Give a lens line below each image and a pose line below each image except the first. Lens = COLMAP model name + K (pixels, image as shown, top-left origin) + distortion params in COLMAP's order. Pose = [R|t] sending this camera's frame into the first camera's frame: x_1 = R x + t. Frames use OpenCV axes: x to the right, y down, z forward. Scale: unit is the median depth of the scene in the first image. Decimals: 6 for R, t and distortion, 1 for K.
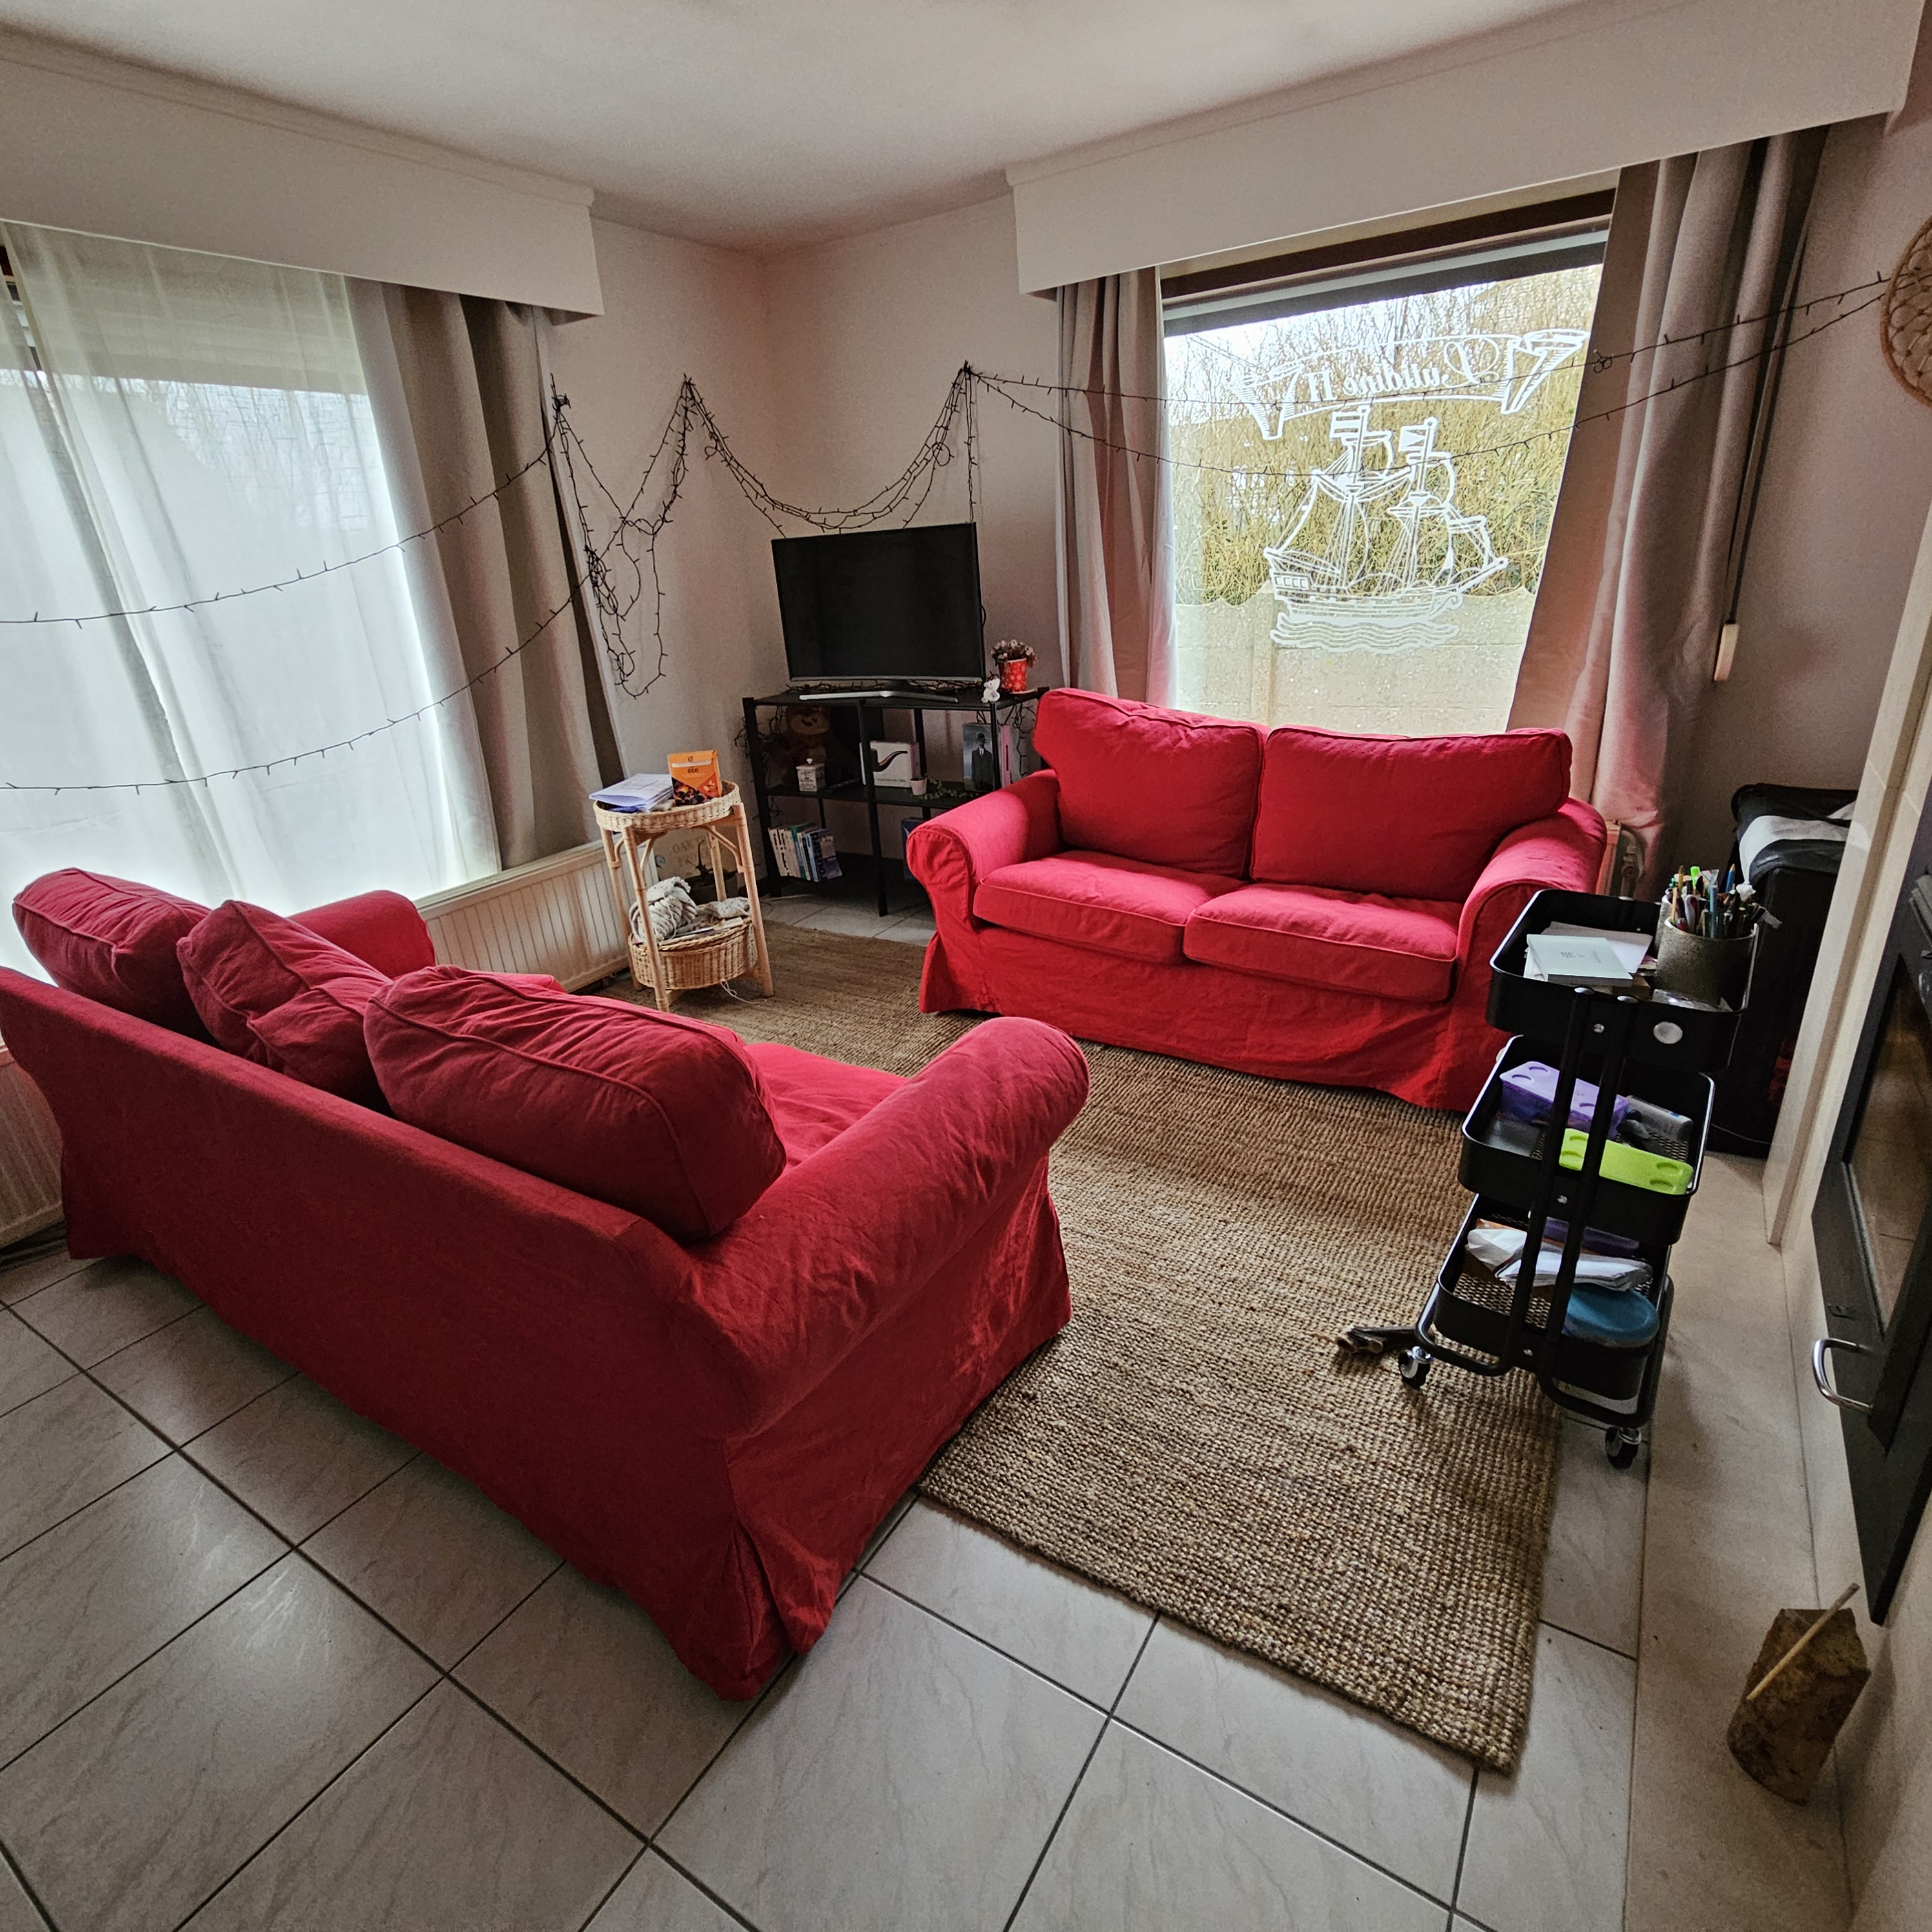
lens RADIAL K [[1042.9, 0, 966.0], [0, 1042.9, 966.0], [0, 0, 1]] dist [-0.008986, 0.000635]
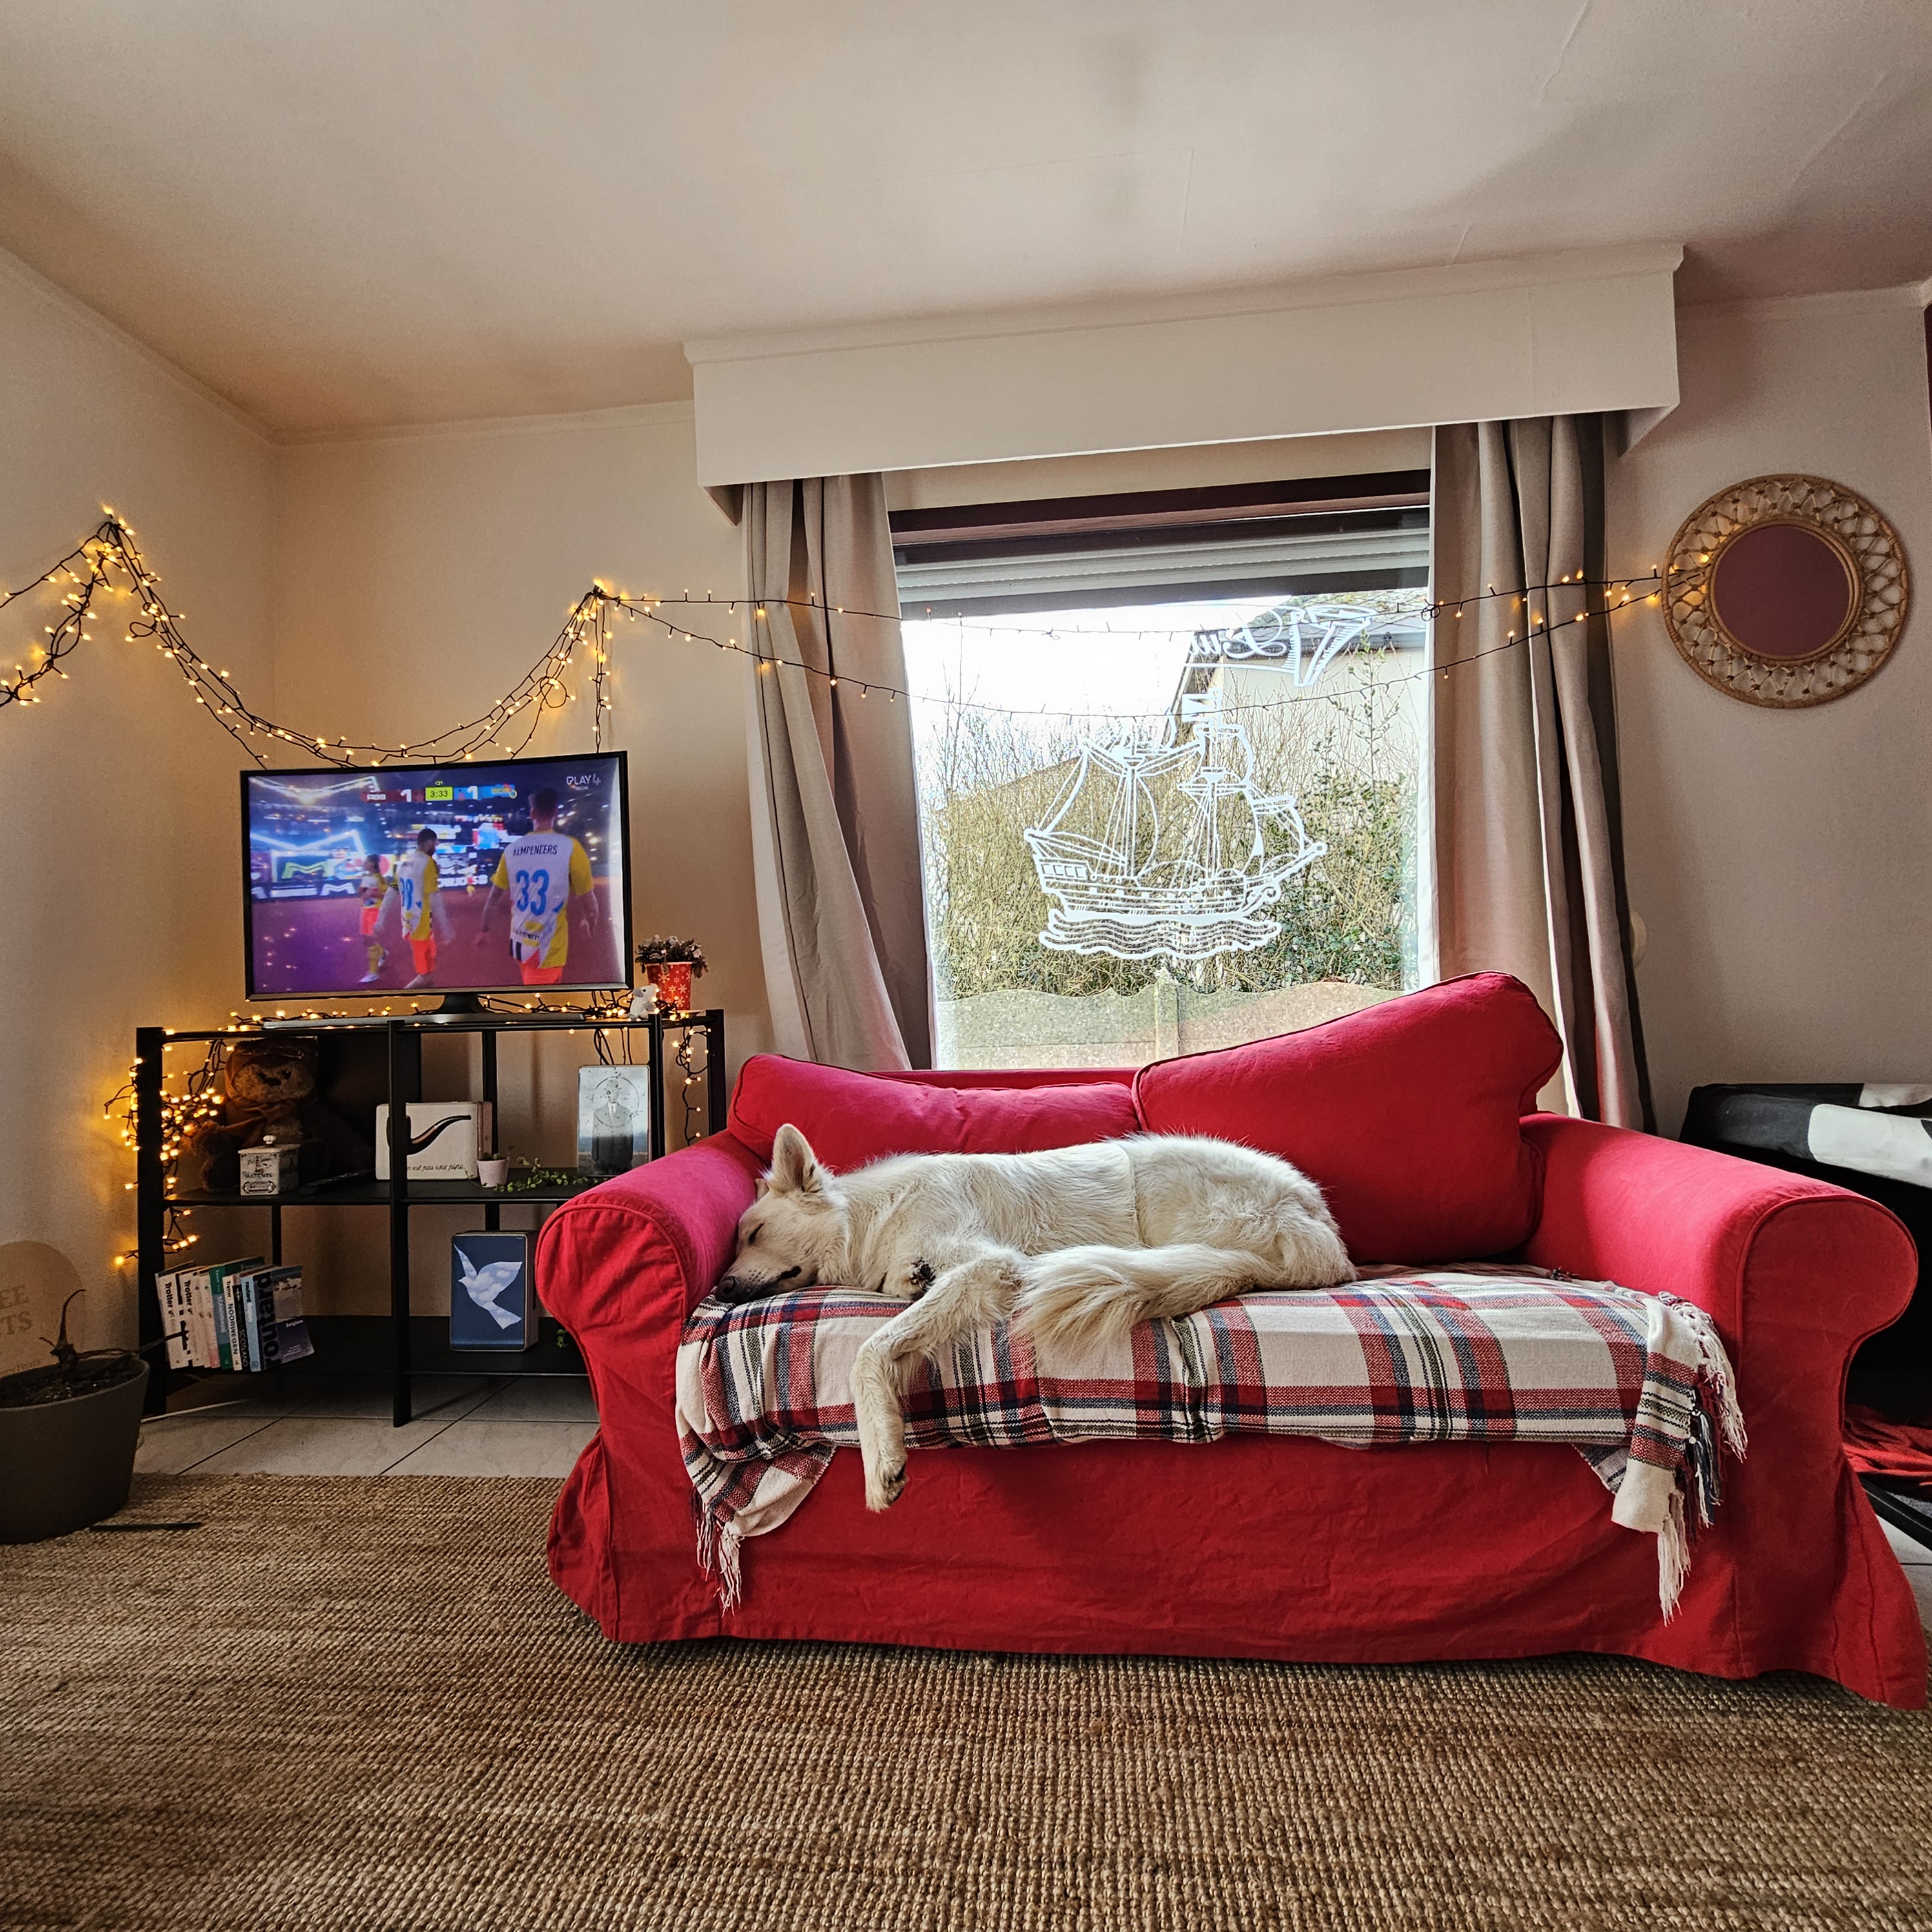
lens RADIAL K [[1042.9, 0, 966.0], [0, 1042.9, 966.0], [0, 0, 1]] dist [-0.008986, 0.000635]
pose [[0.894542, 0.053443, 0.443777, -0.083687], [0.137142, 0.912125, -0.386289, -0.021953], [-0.425425, 0.406412, 0.808605, 0.440442]]
